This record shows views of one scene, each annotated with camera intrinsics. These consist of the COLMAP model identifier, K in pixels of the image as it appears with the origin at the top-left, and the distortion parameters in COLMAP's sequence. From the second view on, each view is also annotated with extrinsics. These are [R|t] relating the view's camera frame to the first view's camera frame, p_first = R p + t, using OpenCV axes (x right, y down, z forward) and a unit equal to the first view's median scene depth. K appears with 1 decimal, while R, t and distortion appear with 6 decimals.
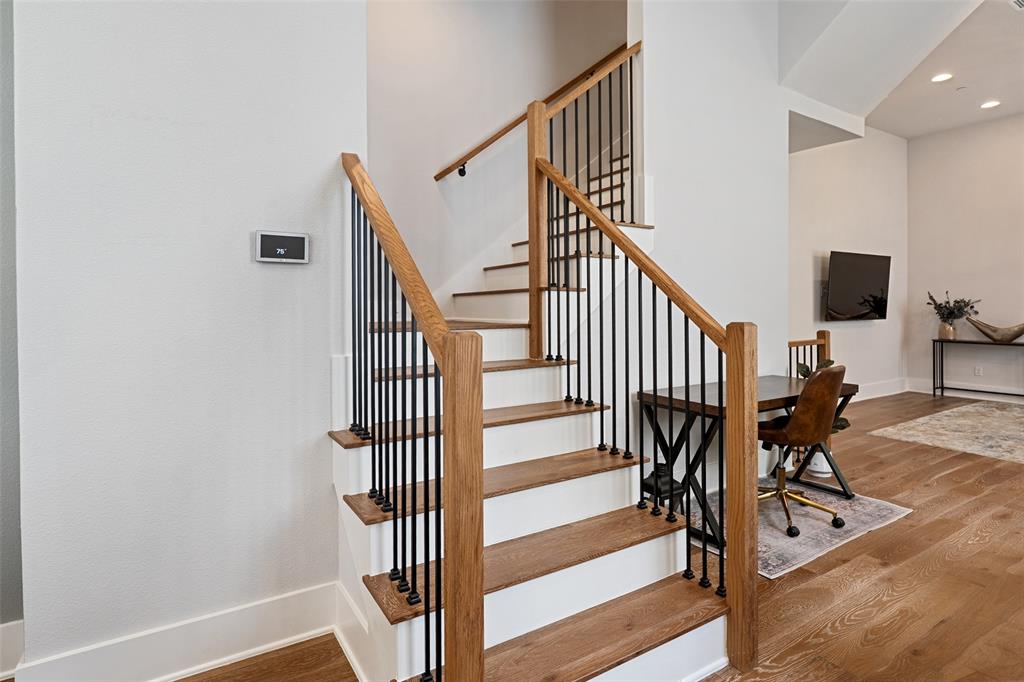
lens RADIAL K [[538.7, 0, 511.5], [0, 538.7, 307.5], [0, 0, 1]] dist [-0.001866, -0.000672]
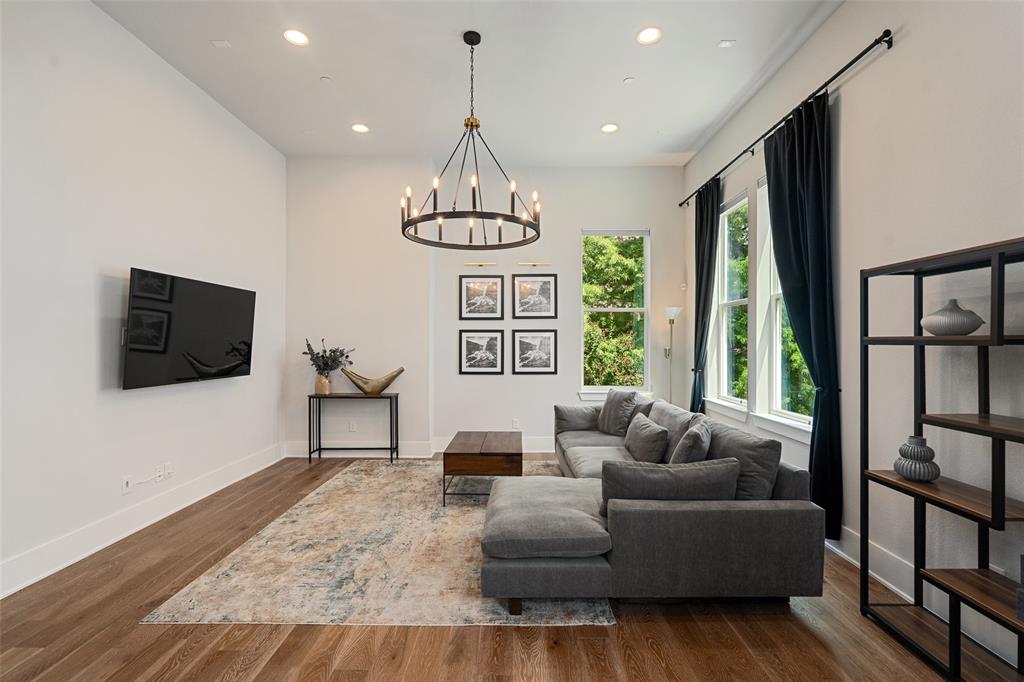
lens RADIAL K [[460.2, 0, 510.6], [0, 460.2, 341.0], [0, 0, 1]] dist [0.000167, -0.000518]
pose [[0.542541, 0.008340, 0.839988, 0.351860], [-0.000634, 0.999955, -0.009518, -0.020013], [-0.840029, 0.004631, 0.542522, 0.344768]]
